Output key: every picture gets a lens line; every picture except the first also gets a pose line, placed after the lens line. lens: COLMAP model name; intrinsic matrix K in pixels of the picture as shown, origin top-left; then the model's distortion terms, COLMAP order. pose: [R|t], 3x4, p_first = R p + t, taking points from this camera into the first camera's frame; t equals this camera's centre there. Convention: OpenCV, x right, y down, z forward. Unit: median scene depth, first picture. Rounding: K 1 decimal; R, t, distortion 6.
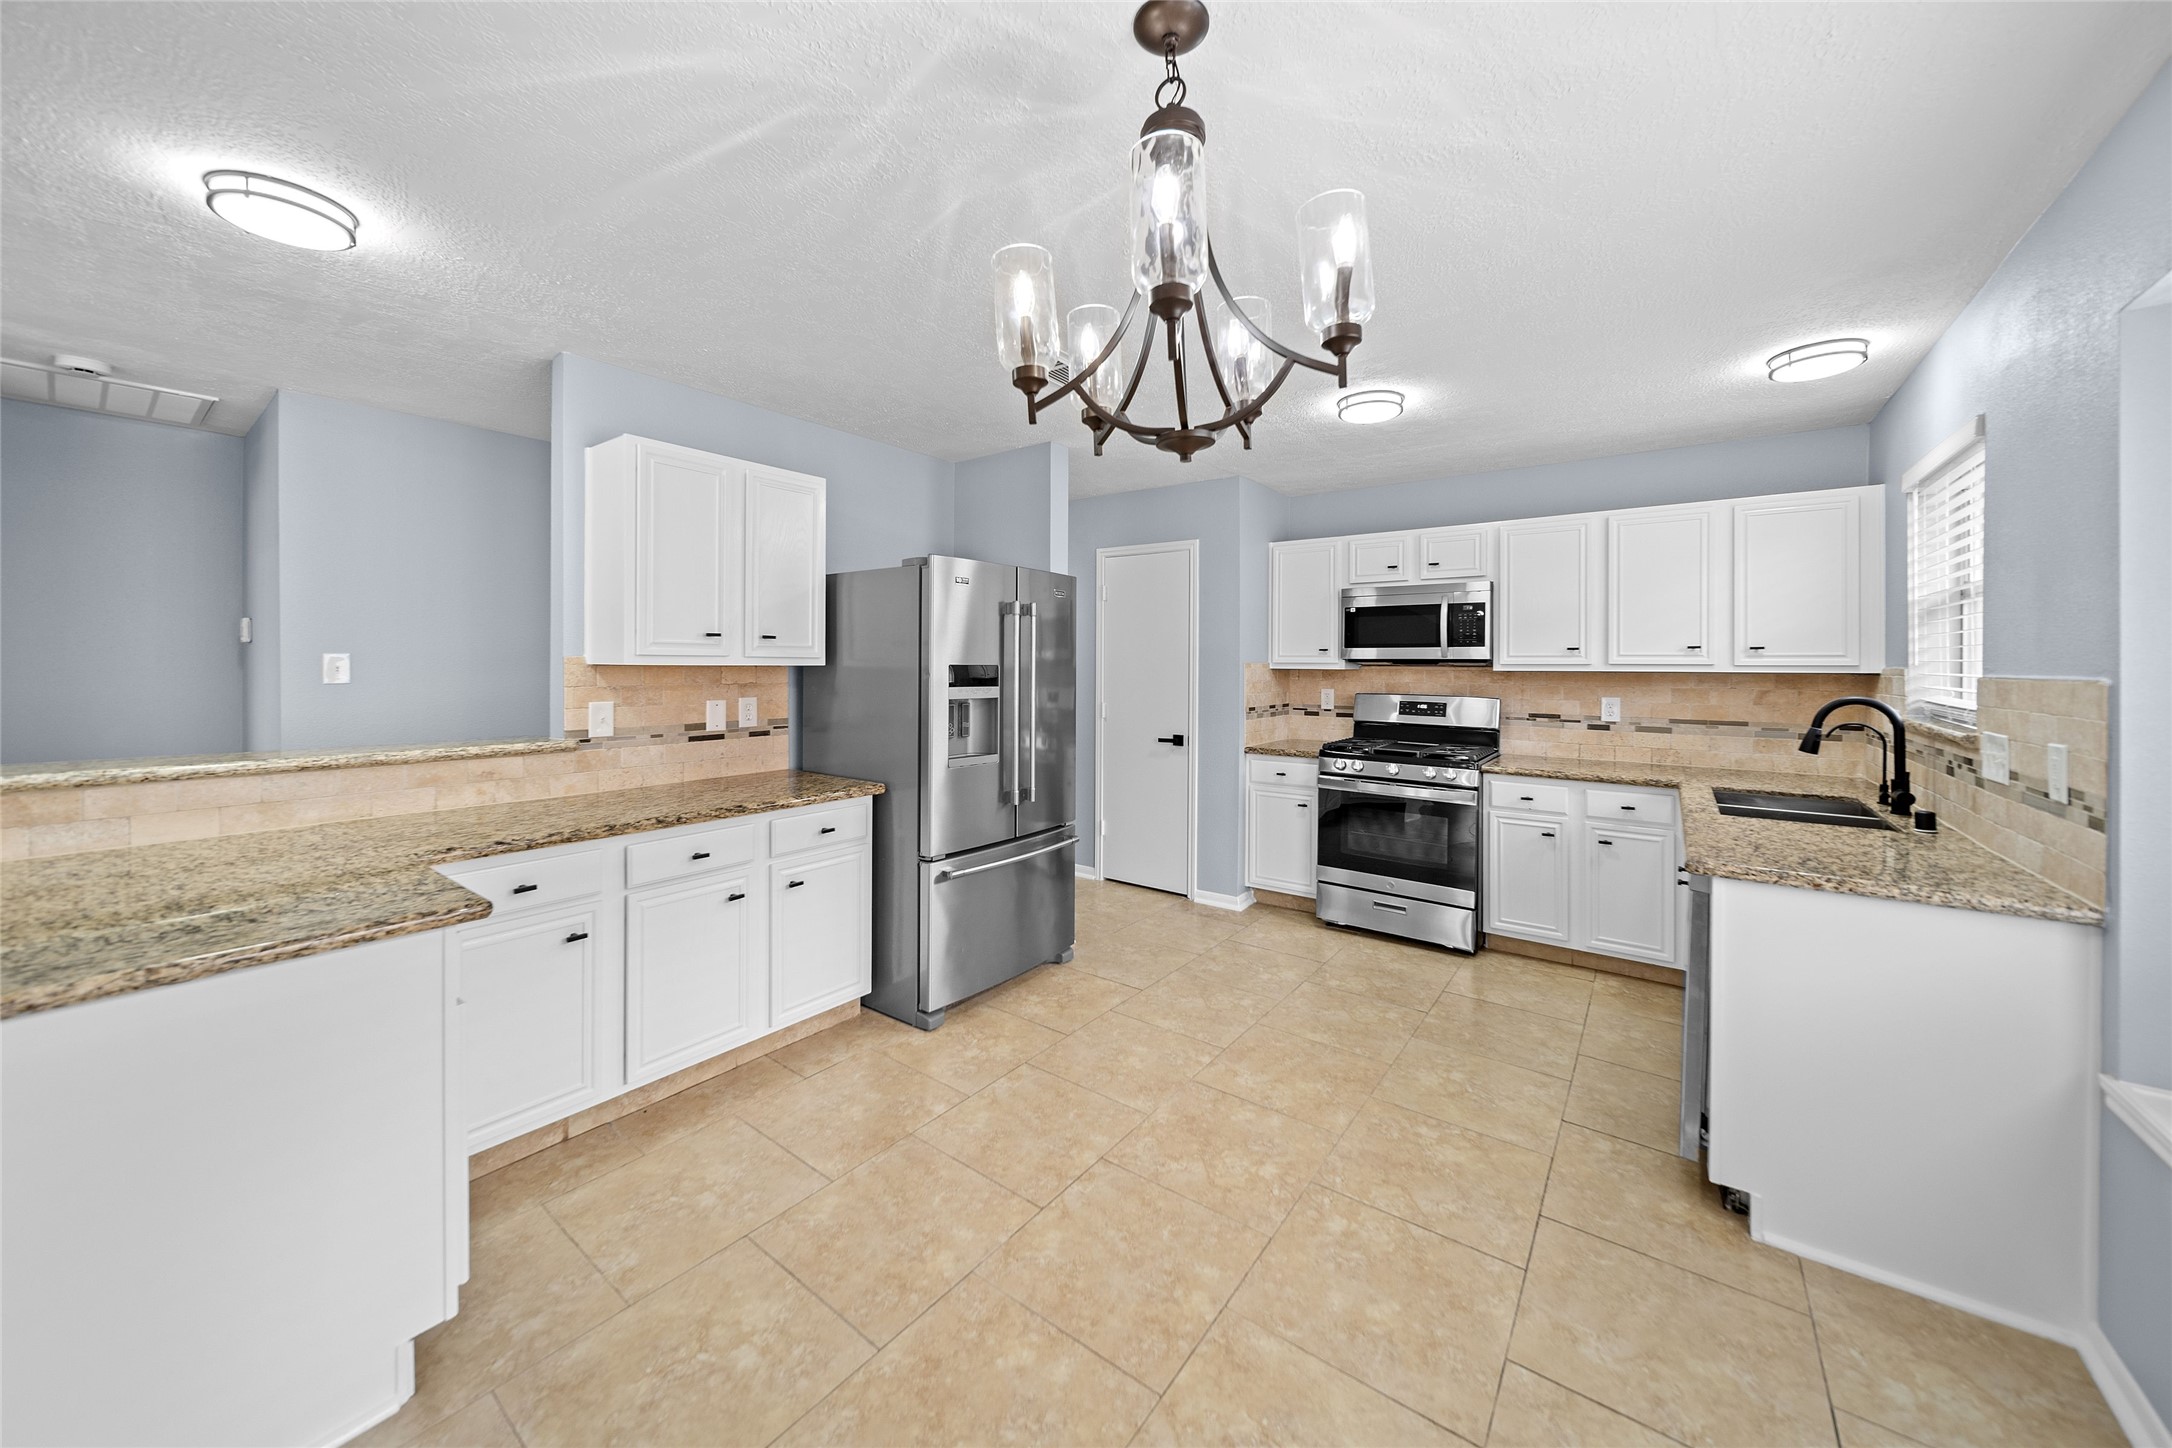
lens RADIAL K [[774.4, 0, 1081.7], [0, 774.4, 661.3], [0, 0, 1]] dist [-0.000436, -0.001417]
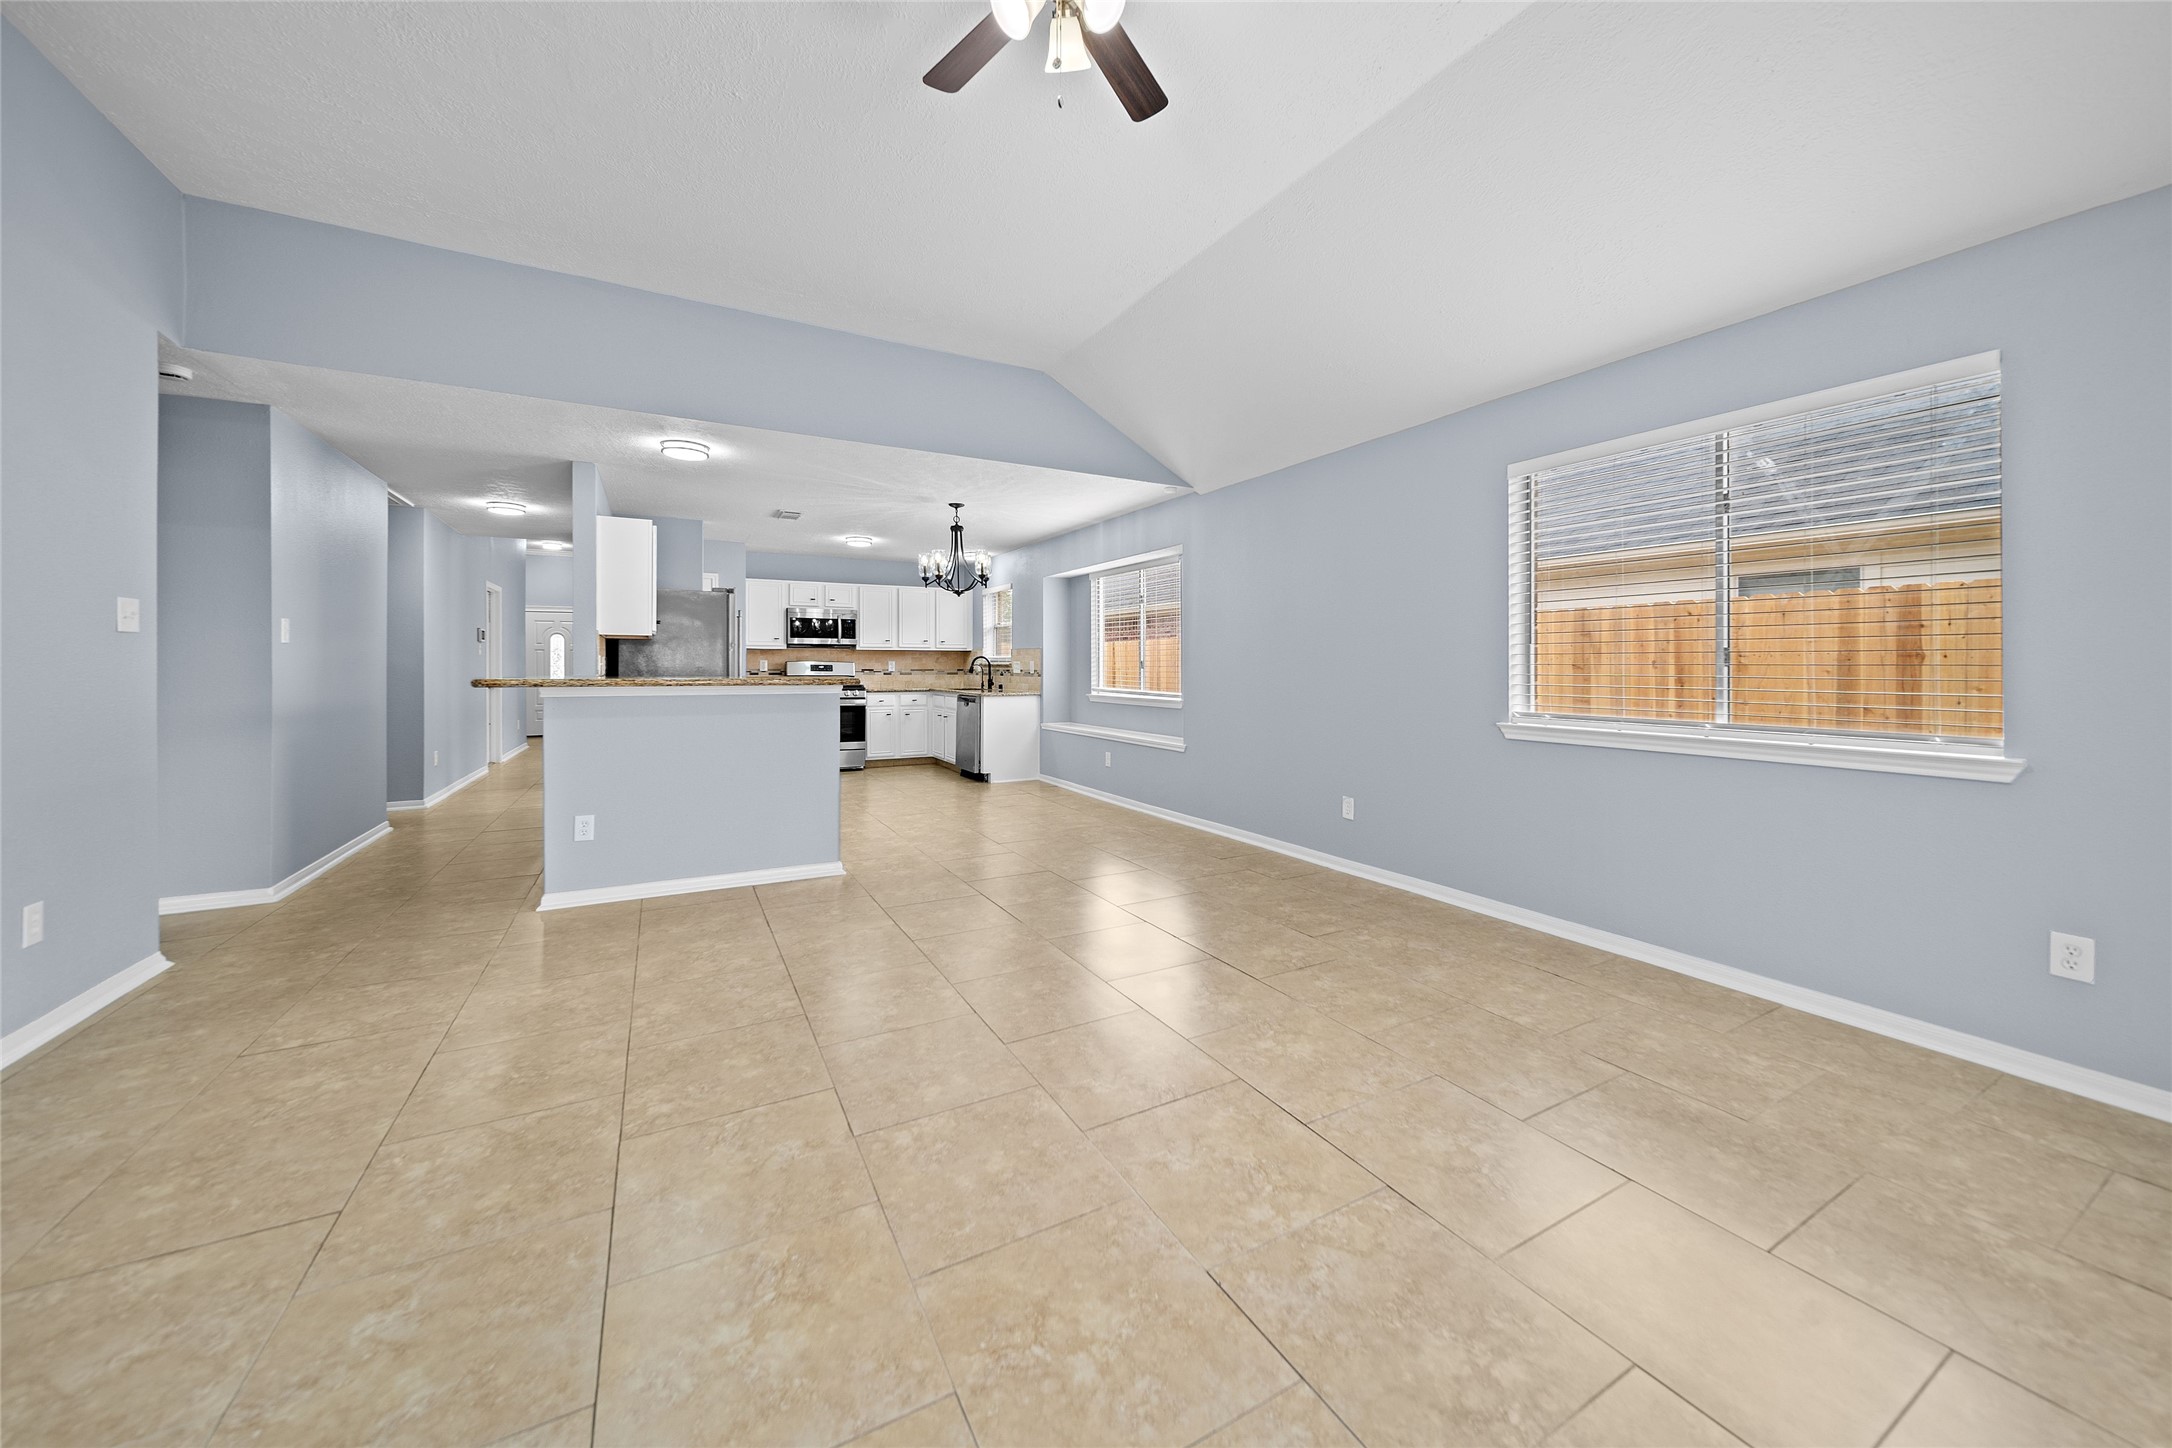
lens RADIAL K [[774.4, 0, 1081.7], [0, 774.4, 661.3], [0, 0, 1]] dist [-0.000436, -0.001417]
pose [[0.412350, 0.000545, 0.911025, -1.448254], [-0.001964, 0.999998, 0.000290, 0.050110], [-0.911023, -0.001909, 0.412350, -0.614936]]
